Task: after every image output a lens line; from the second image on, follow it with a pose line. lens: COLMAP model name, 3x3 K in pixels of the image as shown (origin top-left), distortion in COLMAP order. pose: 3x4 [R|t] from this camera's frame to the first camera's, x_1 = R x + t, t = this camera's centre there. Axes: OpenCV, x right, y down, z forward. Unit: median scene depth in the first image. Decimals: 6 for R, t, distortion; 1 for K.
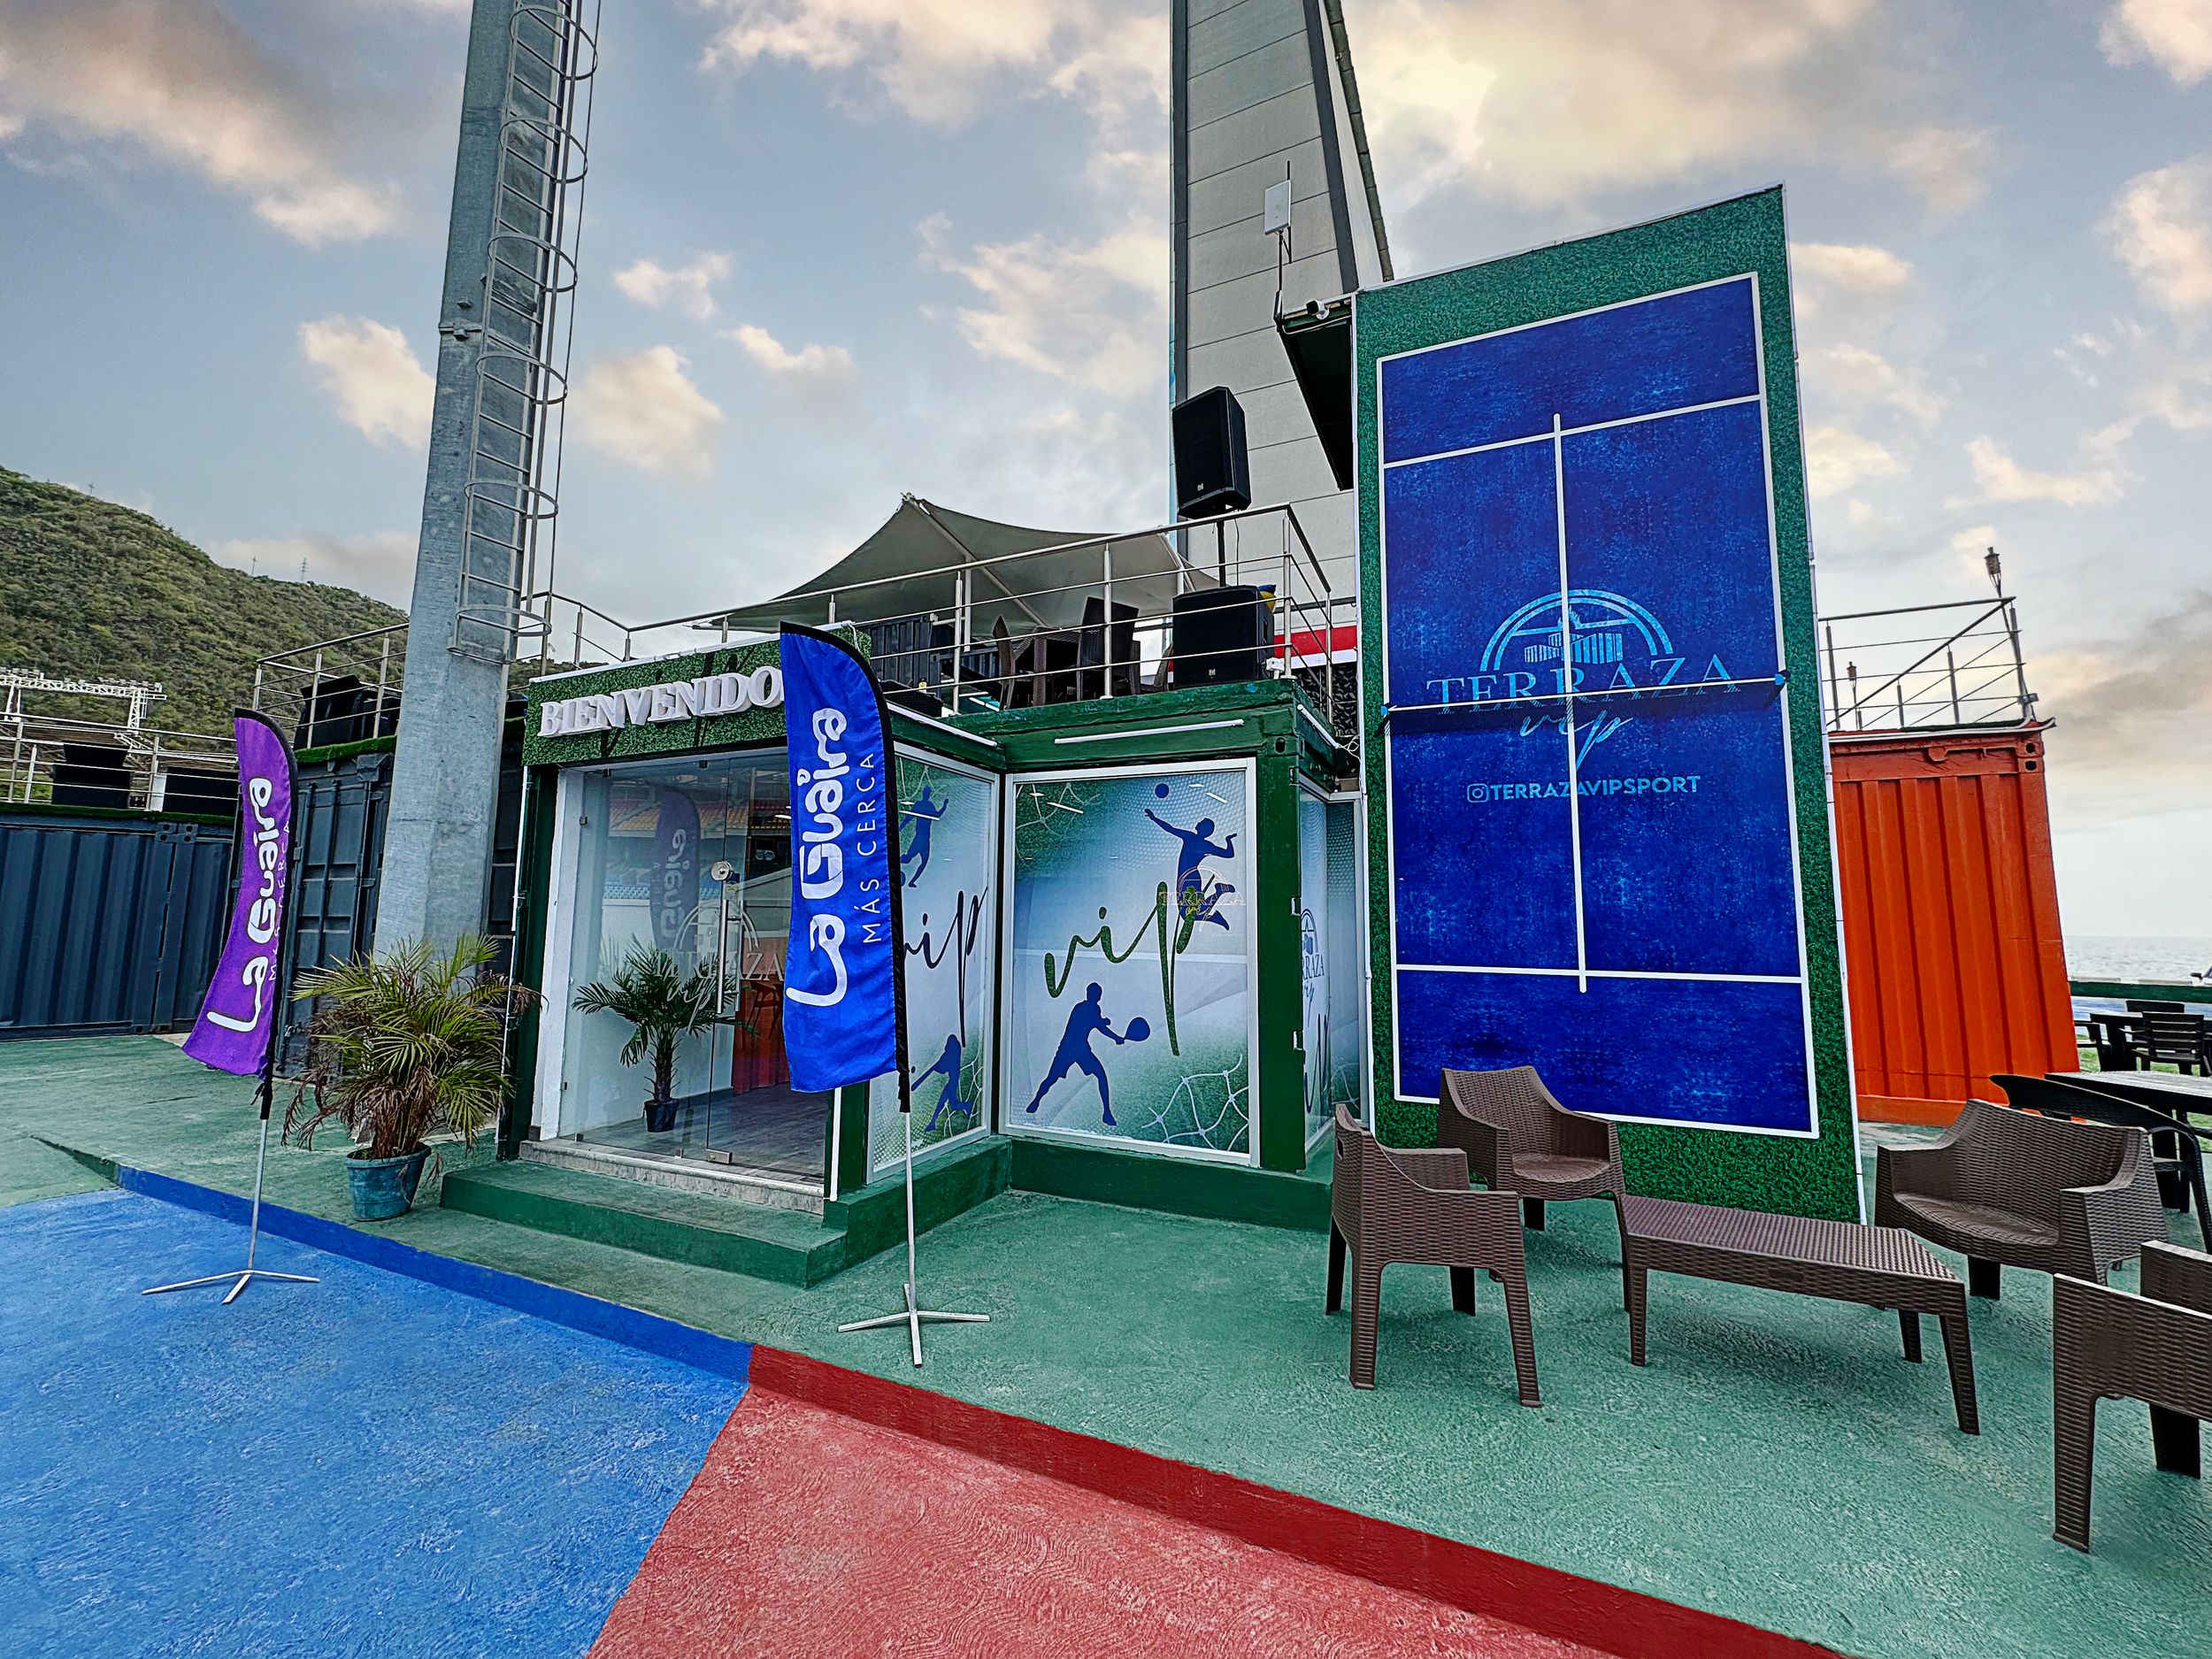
lens RADIAL K [[884.3, 0, 1107.4], [0, 884.3, 829.4], [0, 0, 1]] dist [-0.001808, 0.000467]
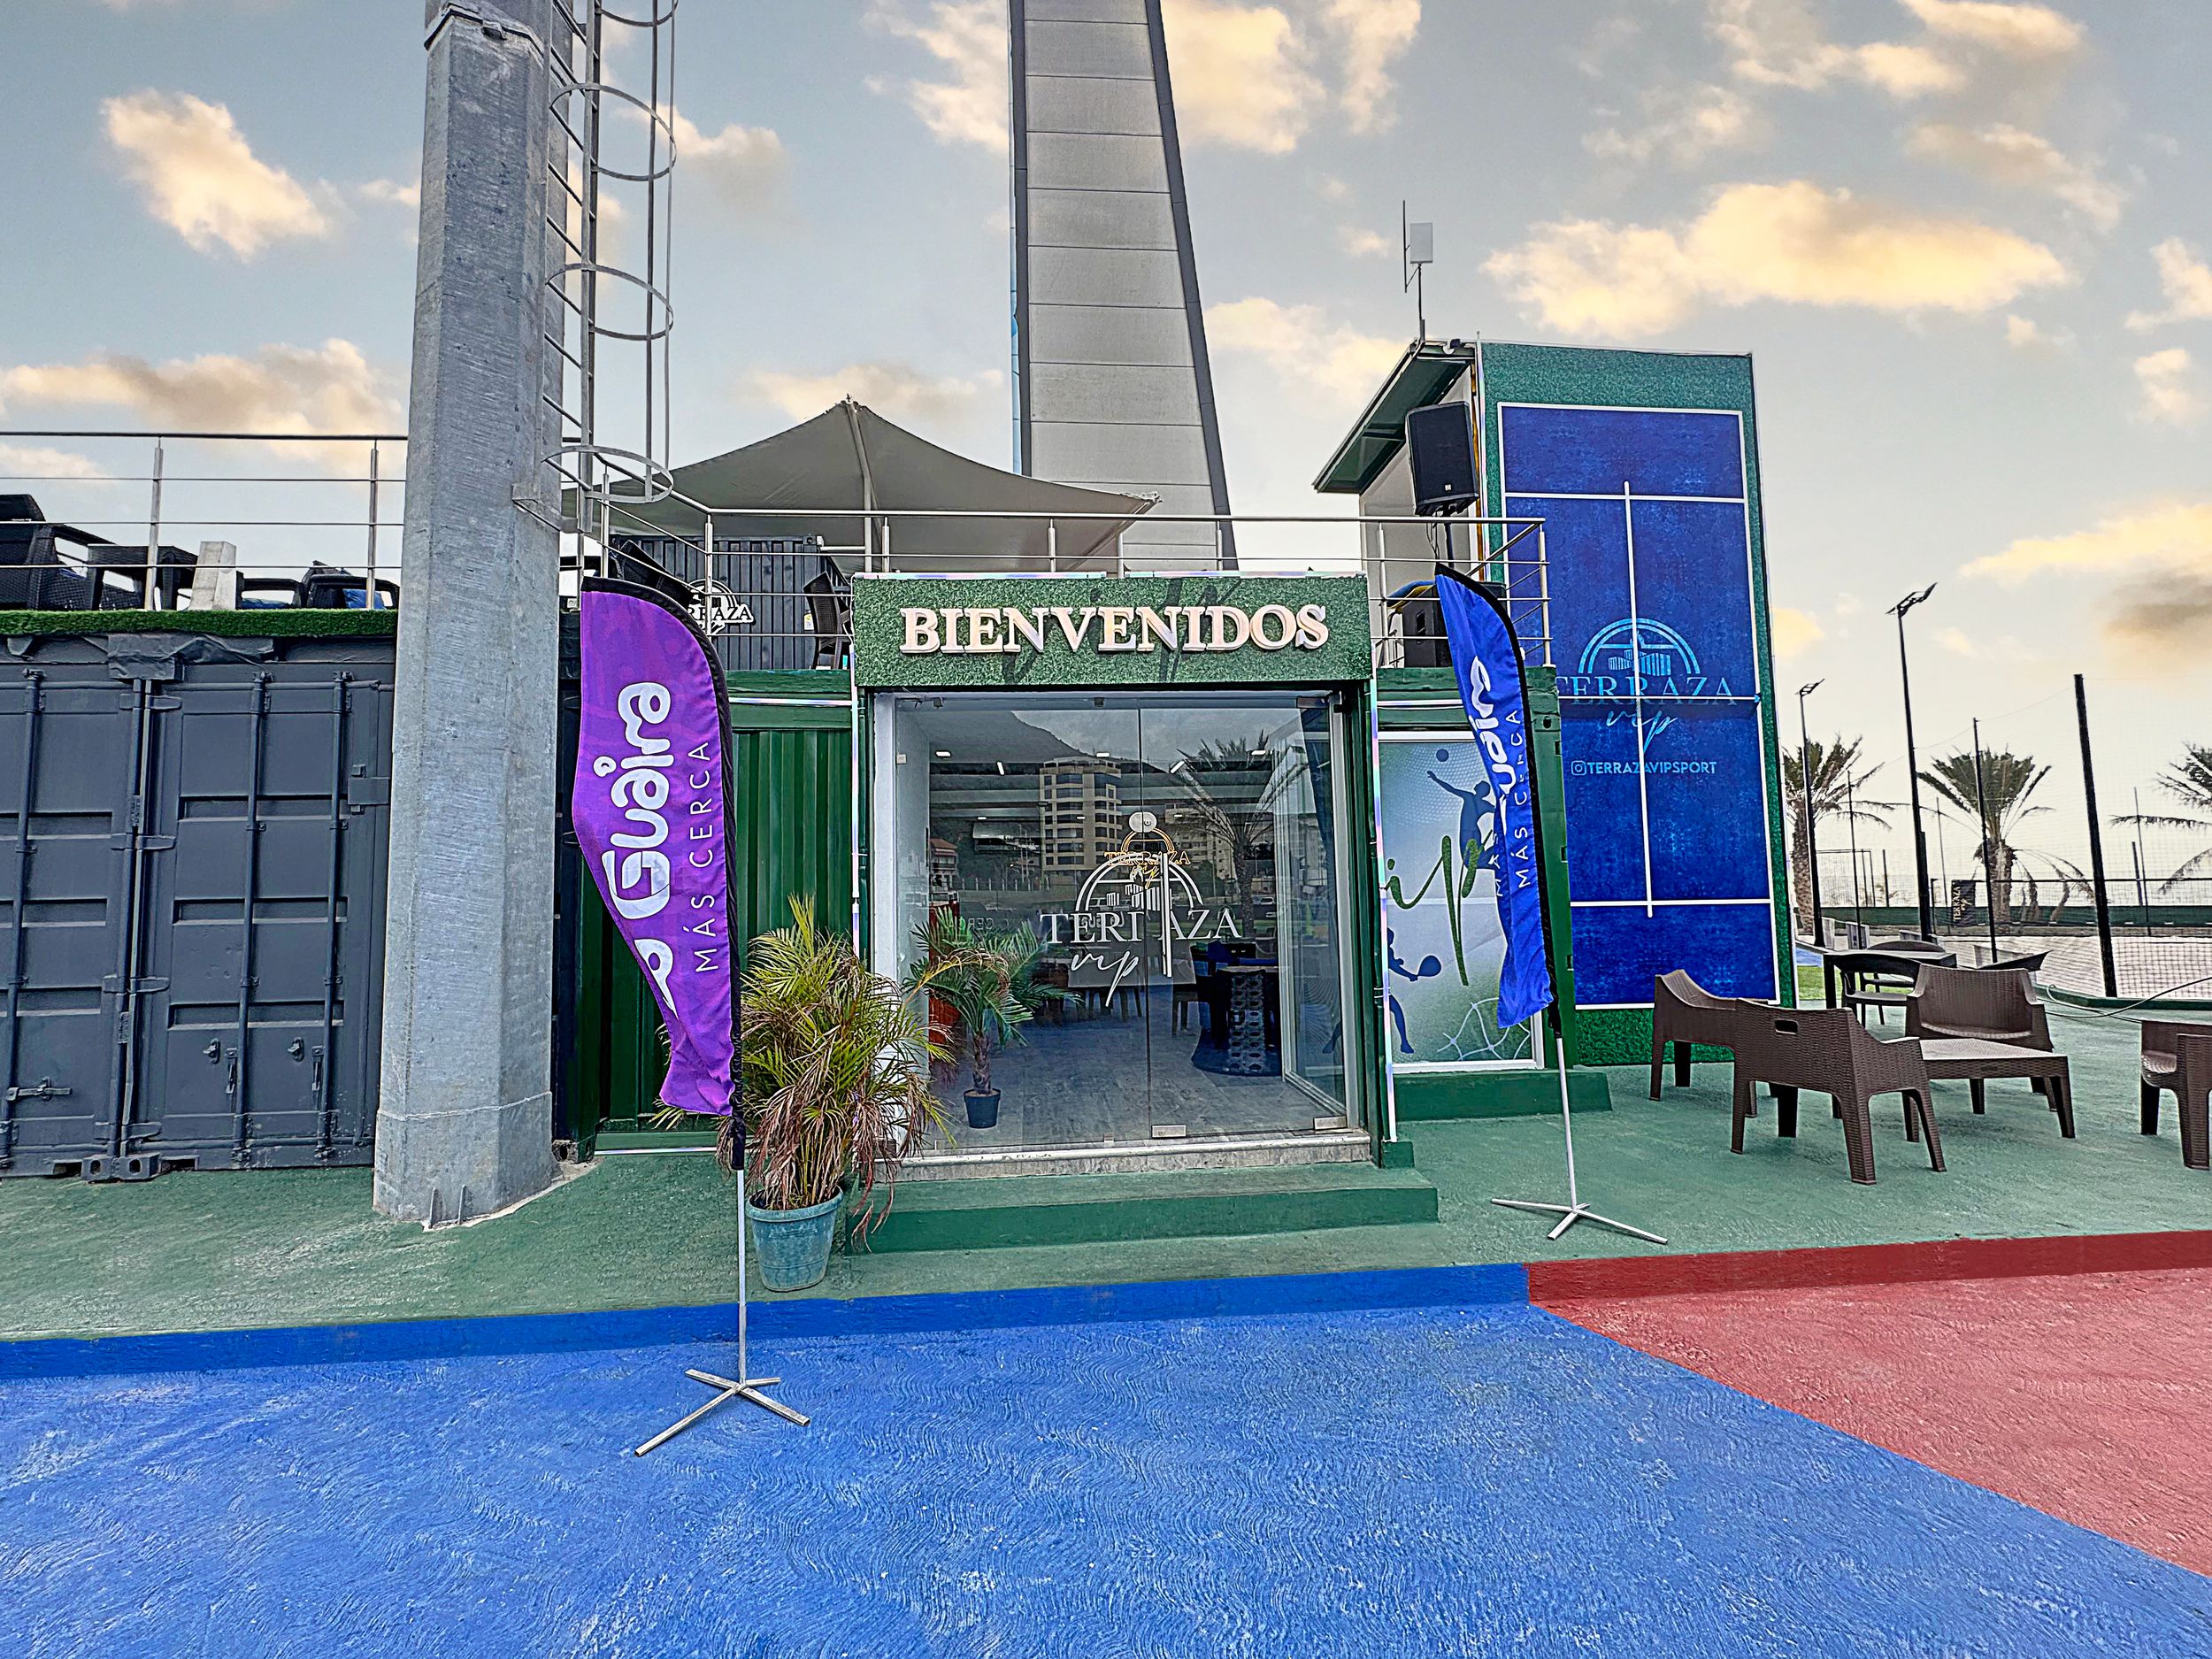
lens RADIAL K [[884.3, 0, 1111.6], [0, 884.3, 829.2], [0, 0, 1]] dist [-0.001808, 0.000467]
pose [[0.876350, 0.004753, 0.481652, -0.847756], [-0.022460, 0.999267, 0.031004, 0.025036], [-0.481152, -0.037988, 0.875814, 0.209775]]
